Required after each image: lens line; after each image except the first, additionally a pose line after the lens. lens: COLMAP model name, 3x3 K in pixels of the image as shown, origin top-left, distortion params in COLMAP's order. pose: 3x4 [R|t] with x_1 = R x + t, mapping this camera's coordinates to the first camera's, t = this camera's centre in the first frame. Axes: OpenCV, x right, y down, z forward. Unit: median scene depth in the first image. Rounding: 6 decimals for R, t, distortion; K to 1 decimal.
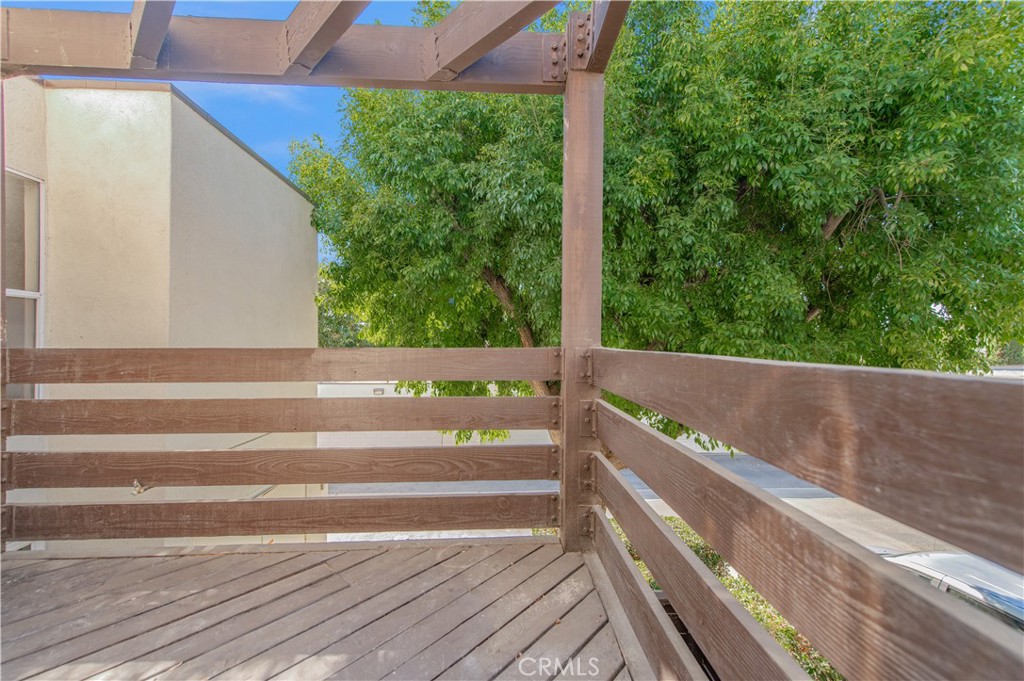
lens RADIAL K [[411.2, 0, 516.5], [0, 411.2, 337.2], [0, 0, 1]] dist [0.017855, -0.005591]
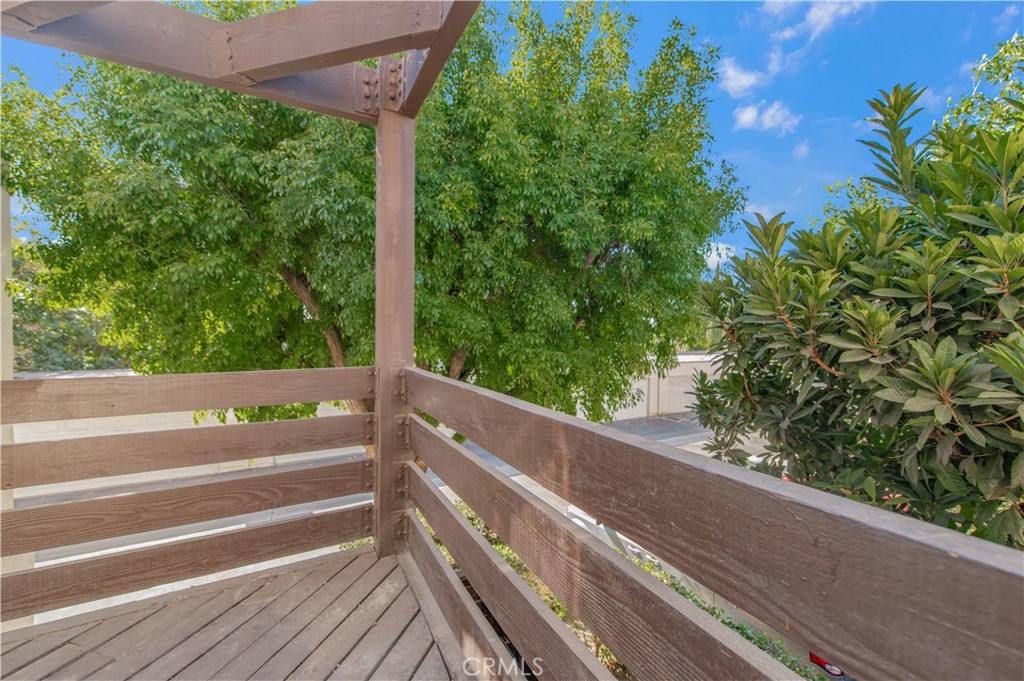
lens RADIAL K [[411.2, 0, 516.5], [0, 411.2, 337.2], [0, 0, 1]] dist [0.017855, -0.005591]
pose [[0.900076, -0.008325, 0.435654, -0.021229], [-0.003938, 0.999621, 0.027237, -0.068879], [-0.435715, -0.026231, 0.899702, -0.087030]]
